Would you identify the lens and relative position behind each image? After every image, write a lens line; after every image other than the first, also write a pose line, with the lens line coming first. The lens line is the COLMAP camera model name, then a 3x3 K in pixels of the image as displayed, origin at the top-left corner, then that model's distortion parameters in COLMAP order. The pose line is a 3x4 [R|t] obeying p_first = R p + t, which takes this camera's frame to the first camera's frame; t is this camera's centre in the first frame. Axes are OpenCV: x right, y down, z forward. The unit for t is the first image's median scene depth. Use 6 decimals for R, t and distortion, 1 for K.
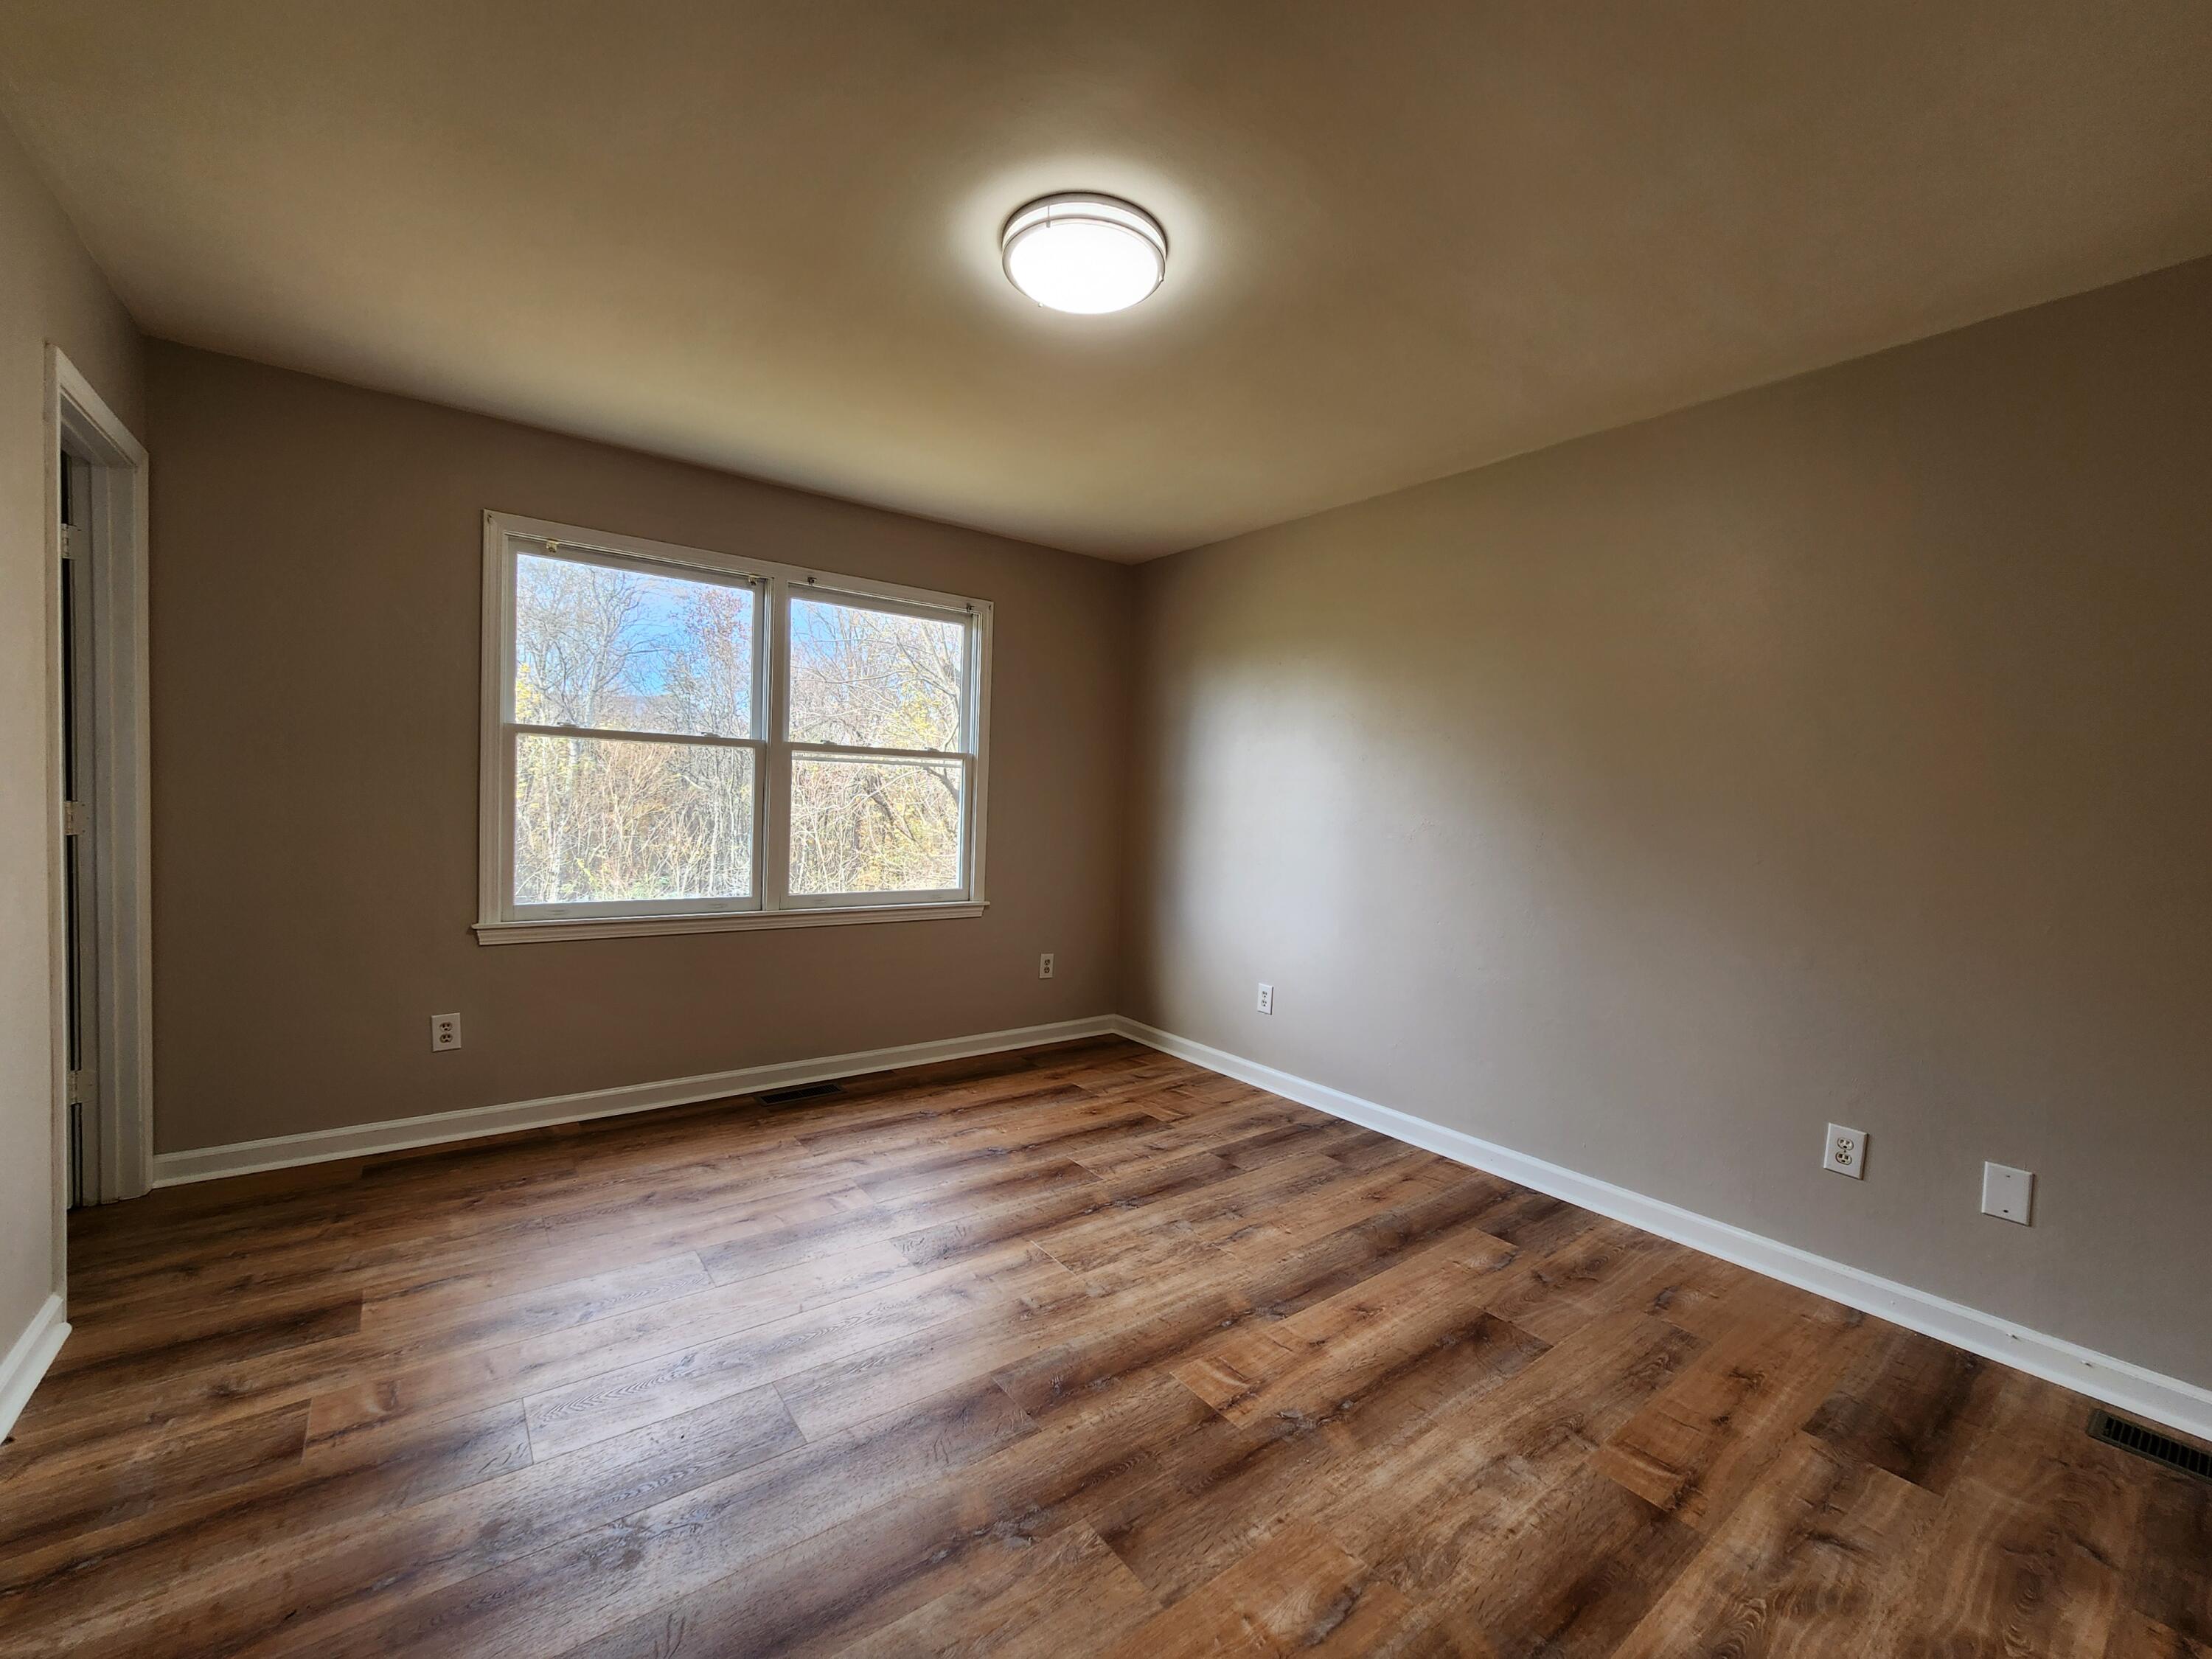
lens RADIAL K [[911.1, 0, 1082.1], [0, 911.1, 822.7], [0, 0, 1]] dist [-0.001068, 0.001317]
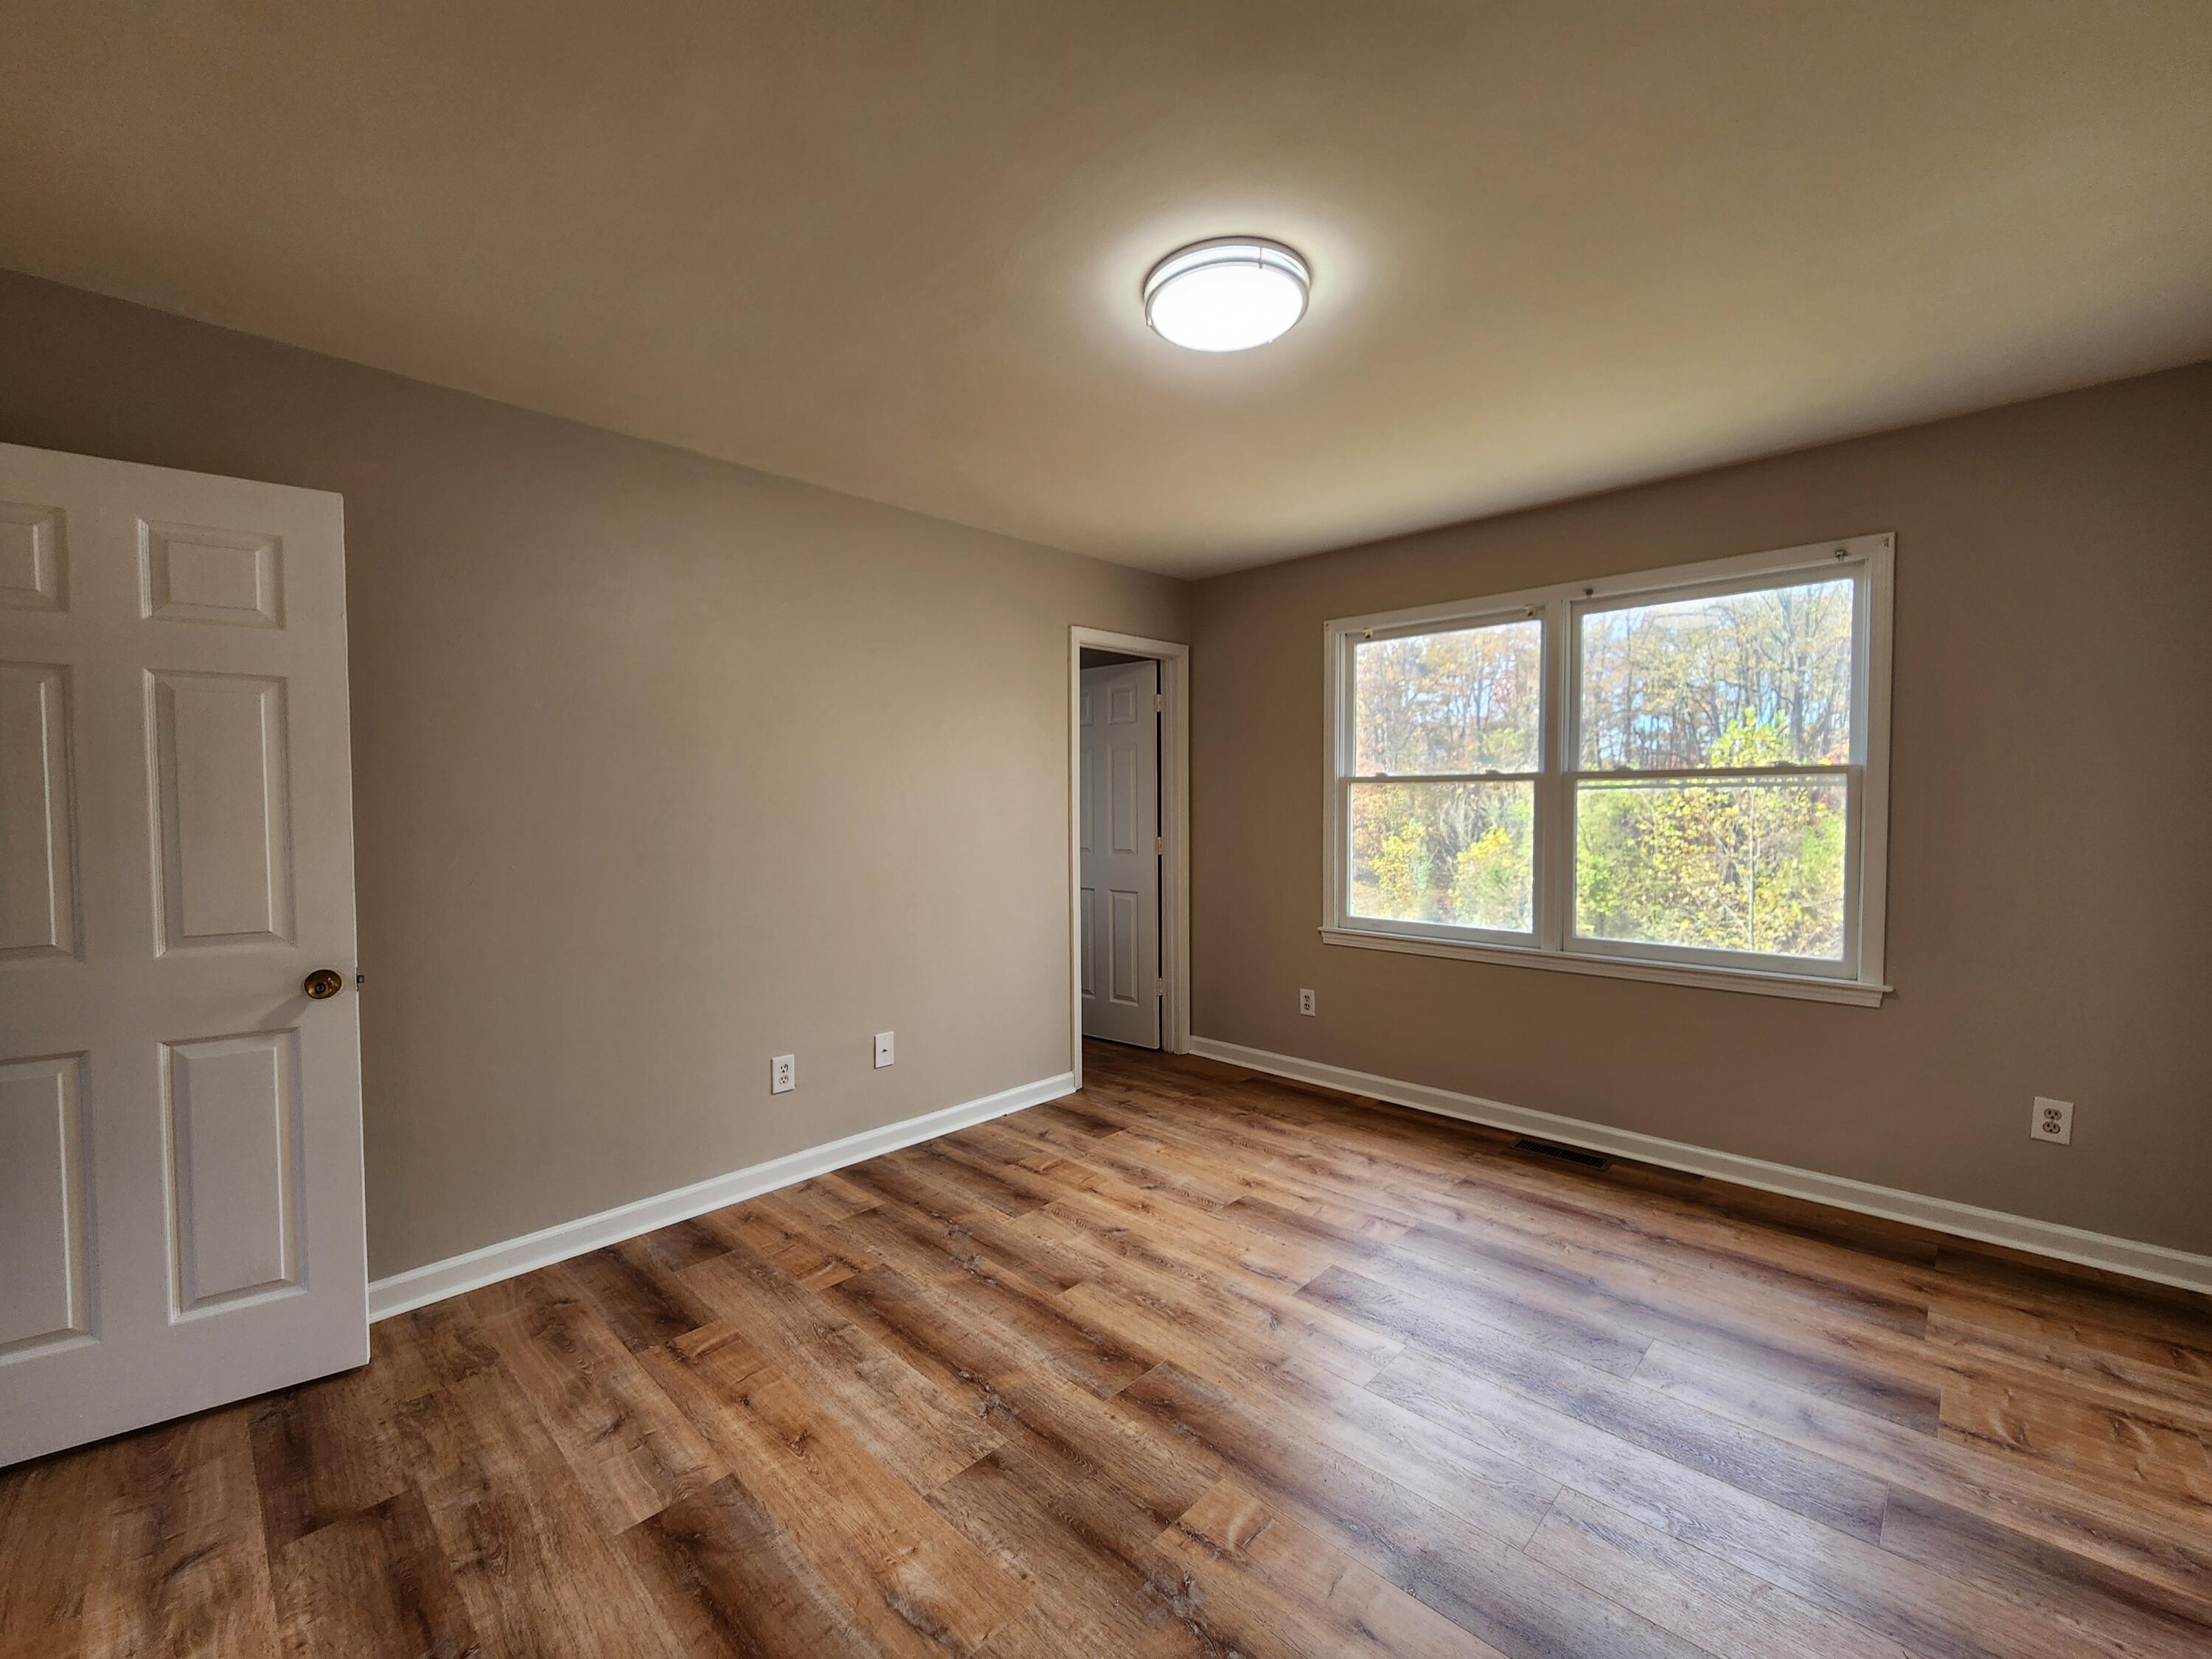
lens RADIAL K [[911.1, 0, 1119.4], [0, 911.1, 821.7], [0, 0, 1]] dist [-0.001068, 0.001317]
pose [[0.176690, -0.014827, -0.984155, 0.763146], [-0.016943, 0.999693, -0.018103, -0.018896], [0.984121, 0.019873, 0.176385, 0.573400]]
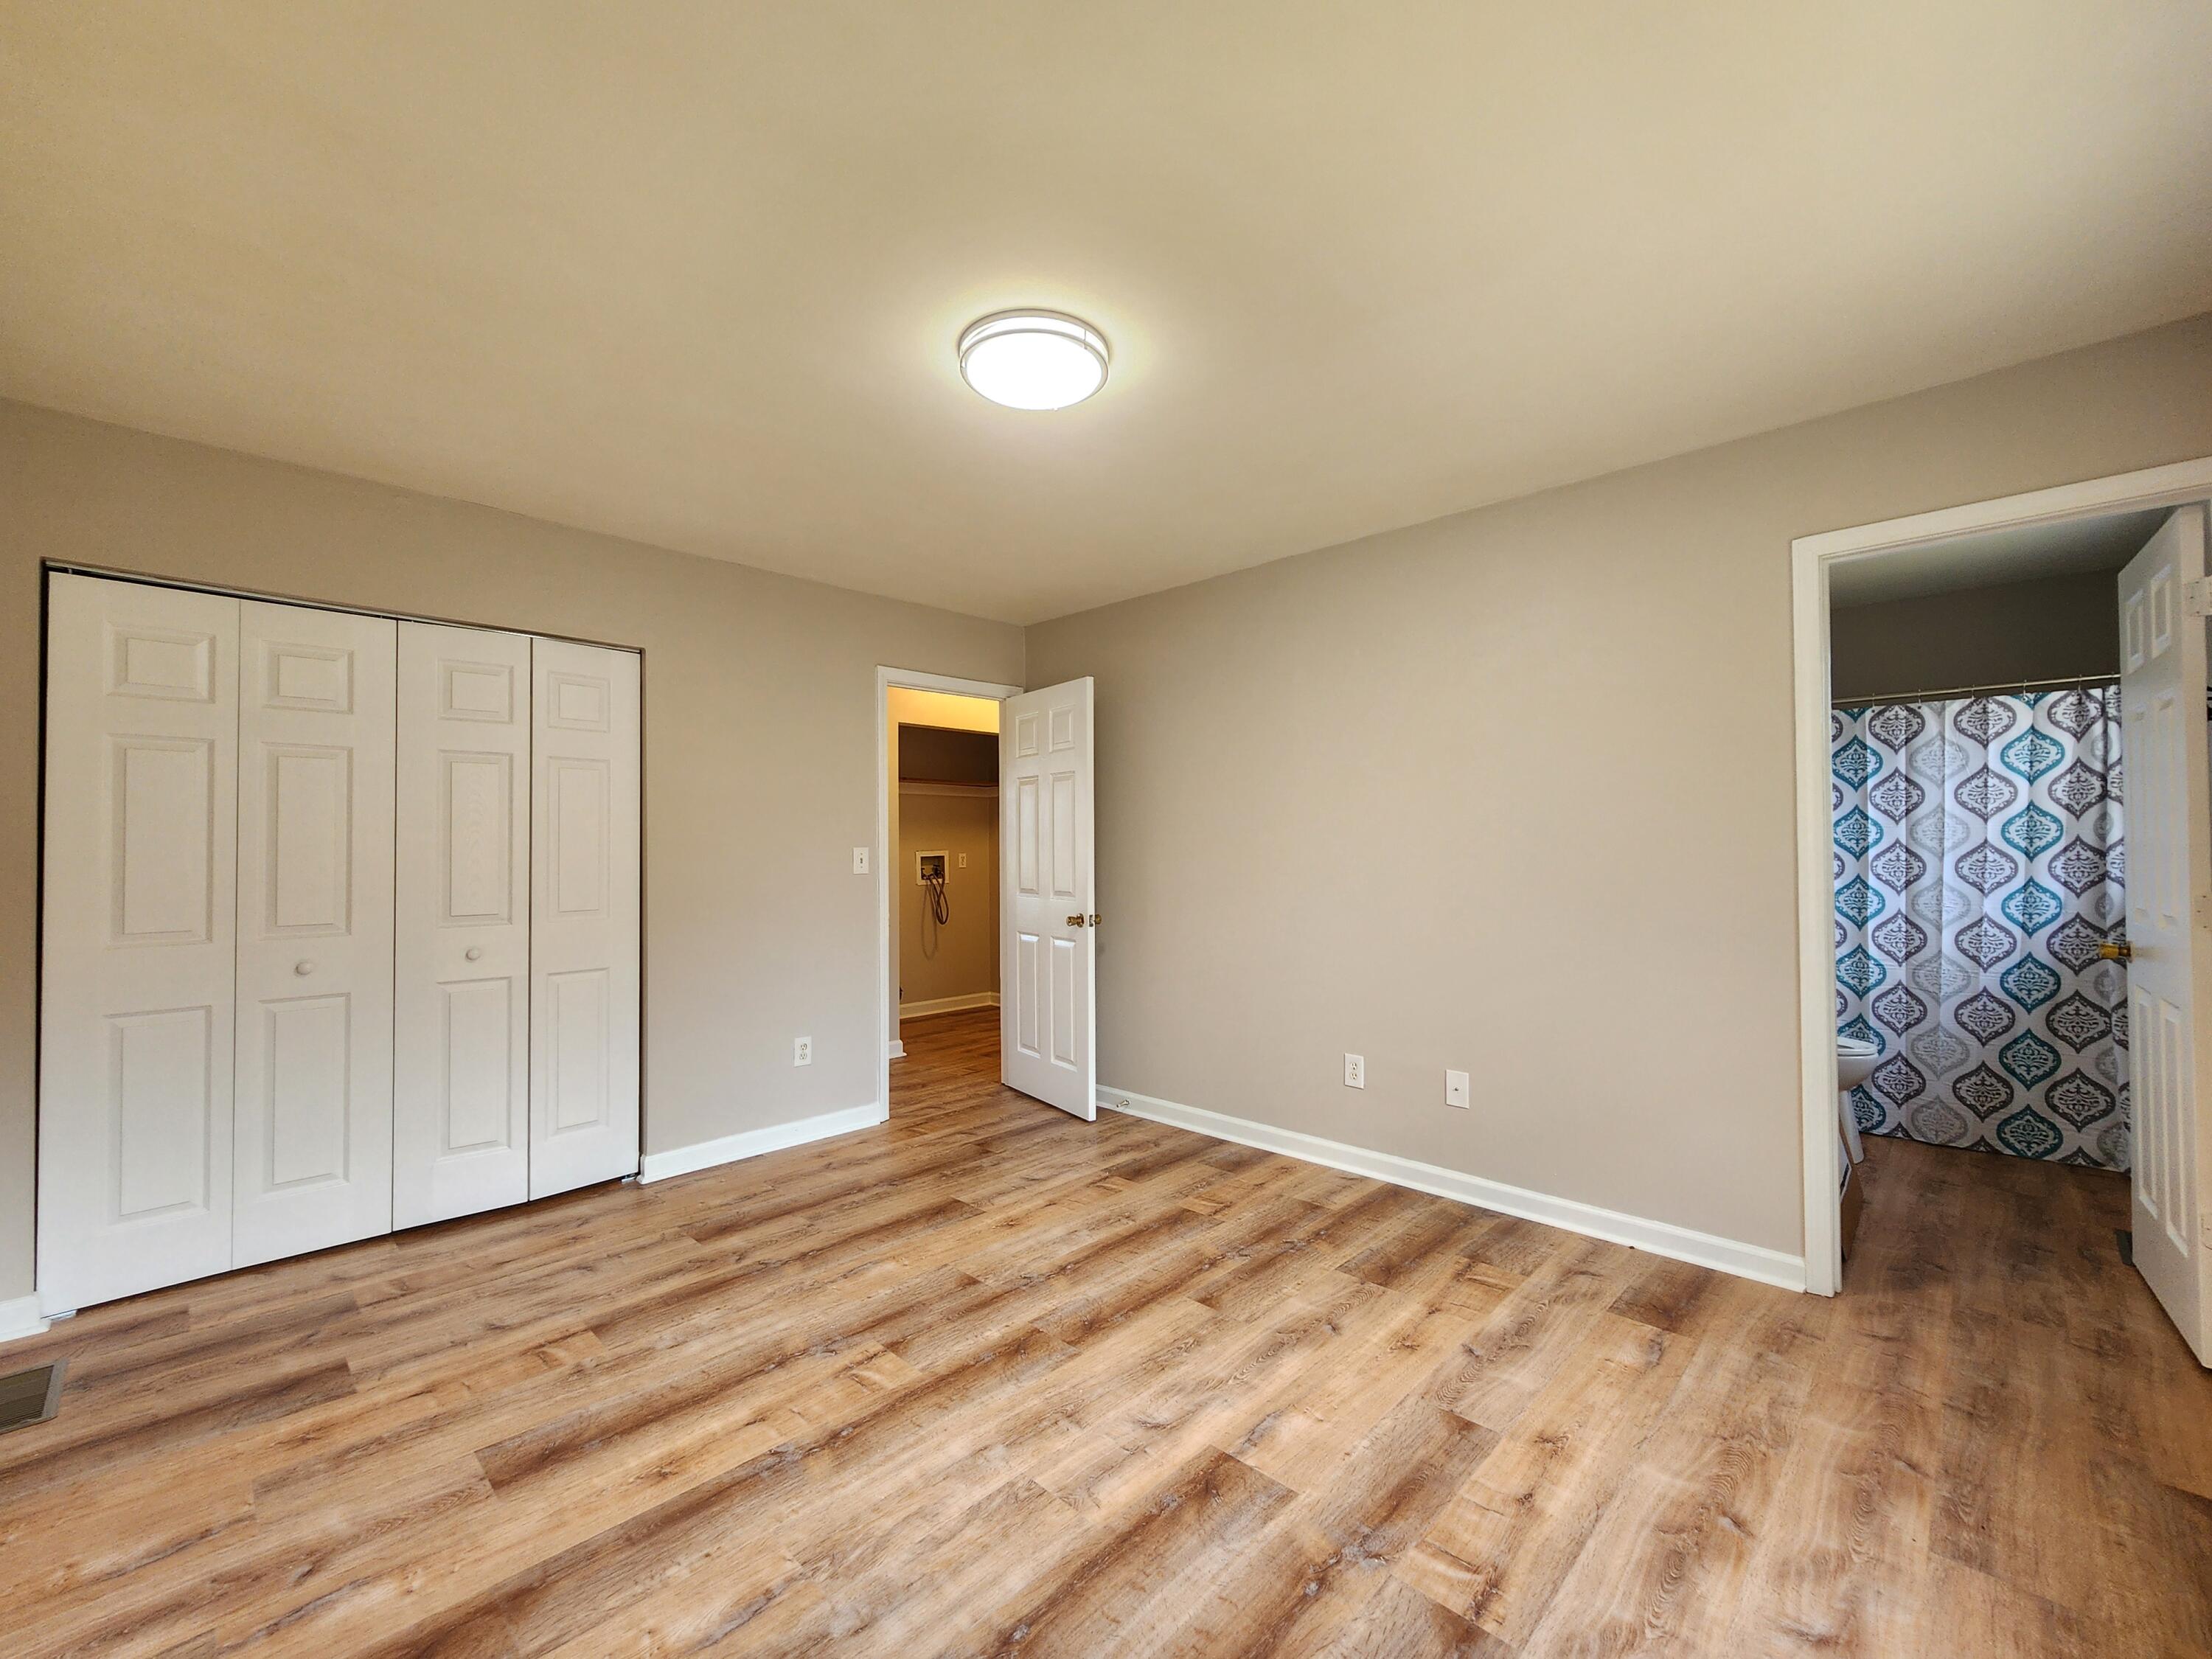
lens RADIAL K [[911.1, 0, 1094.2], [0, 911.1, 818.7], [0, 0, 1]] dist [-0.001068, 0.001317]
pose [[-0.986268, -0.035733, -0.161243, 0.072460], [-0.034622, 0.999353, -0.009695, -0.045915], [0.161485, -0.003979, -0.986867, 1.665608]]
